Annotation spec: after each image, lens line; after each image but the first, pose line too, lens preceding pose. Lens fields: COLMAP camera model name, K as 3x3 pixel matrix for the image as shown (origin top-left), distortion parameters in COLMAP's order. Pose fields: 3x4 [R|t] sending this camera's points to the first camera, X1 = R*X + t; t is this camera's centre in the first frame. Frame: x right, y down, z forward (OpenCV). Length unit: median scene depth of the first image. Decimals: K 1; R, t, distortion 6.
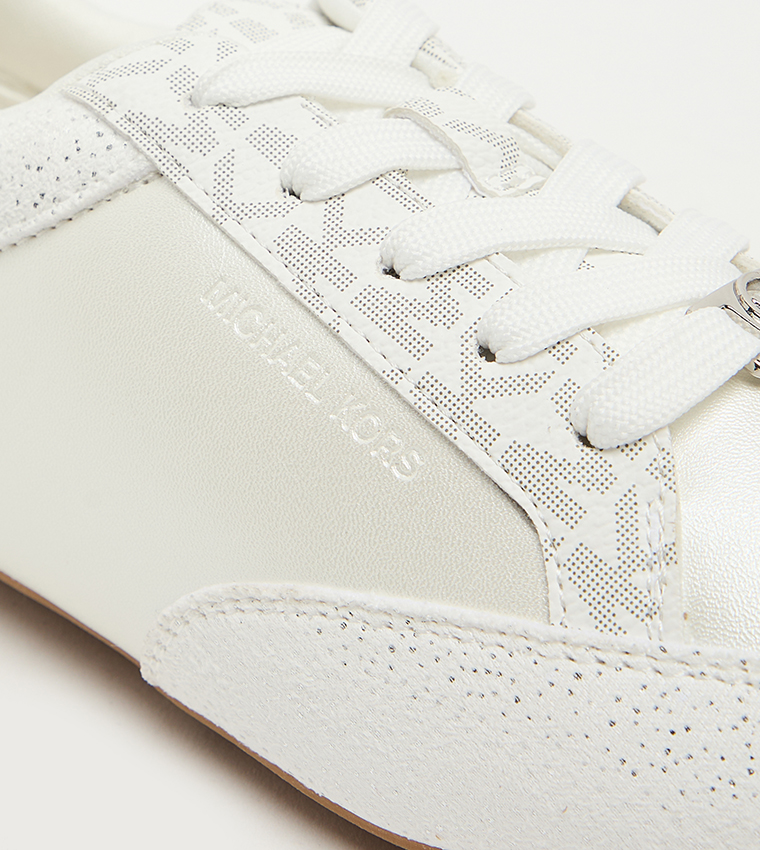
lens RADIAL K [[1082.5, 0, 379.6], [0, 1082.5, 424.6], [0, 0, 1]] dist [-0.013329, 0.000000]
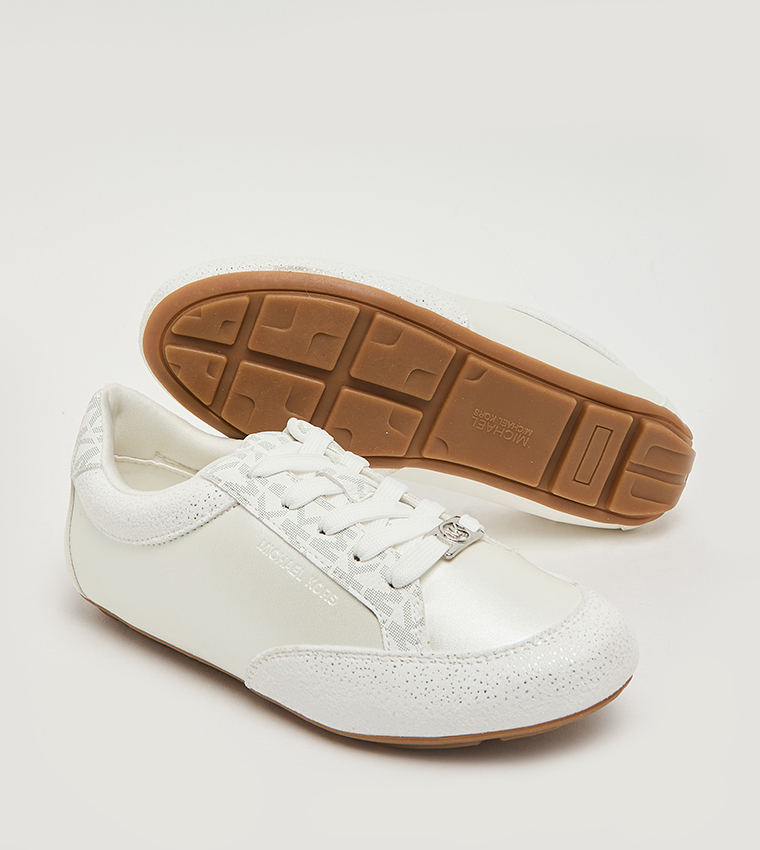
lens RADIAL K [[799.0, 0, 381.2], [0, 799.0, 426.6], [0, 0, 1]] dist [-0.004056, -0.000004]
pose [[0.994788, -0.084855, 0.056545, 0.072290], [0.092400, 0.984676, -0.147903, -0.091126], [-0.043128, 0.152357, 0.987384, -1.194729]]
